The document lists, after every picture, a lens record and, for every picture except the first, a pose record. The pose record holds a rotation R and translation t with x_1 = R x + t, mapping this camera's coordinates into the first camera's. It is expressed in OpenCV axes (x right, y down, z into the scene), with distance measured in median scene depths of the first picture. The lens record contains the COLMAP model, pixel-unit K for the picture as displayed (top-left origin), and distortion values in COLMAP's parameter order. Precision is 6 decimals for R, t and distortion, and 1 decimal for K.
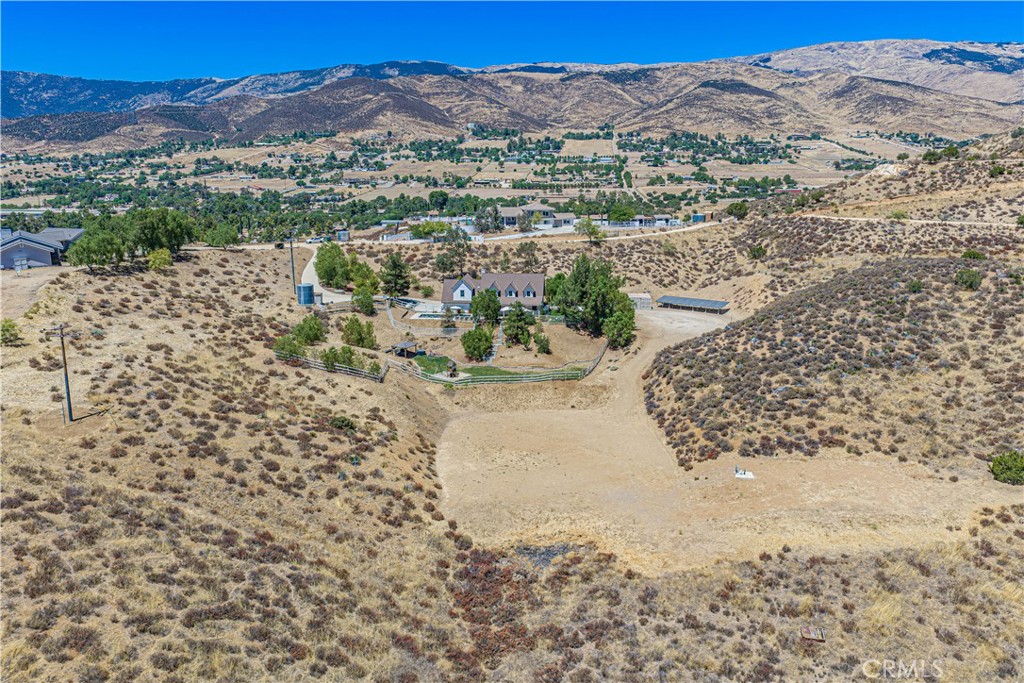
lens RADIAL K [[839.8, 0, 510.8], [0, 839.8, 340.7], [0, 0, 1]] dist [0.070475, -0.045475]
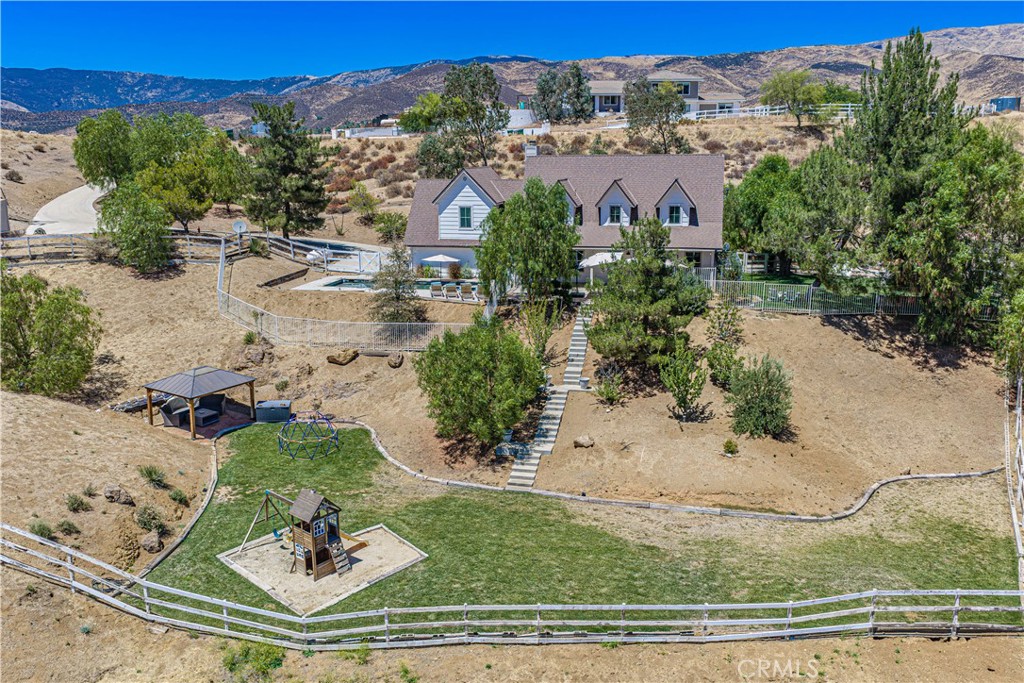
lens RADIAL K [[839.8, 0, 516.0], [0, 839.8, 341.5], [0, 0, 1]] dist [0.070475, -0.045475]
pose [[0.995331, 0.021296, -0.094138, -0.007034], [-0.021131, 0.999773, 0.002749, -0.010340], [0.094175, -0.000747, 0.995555, 0.755581]]
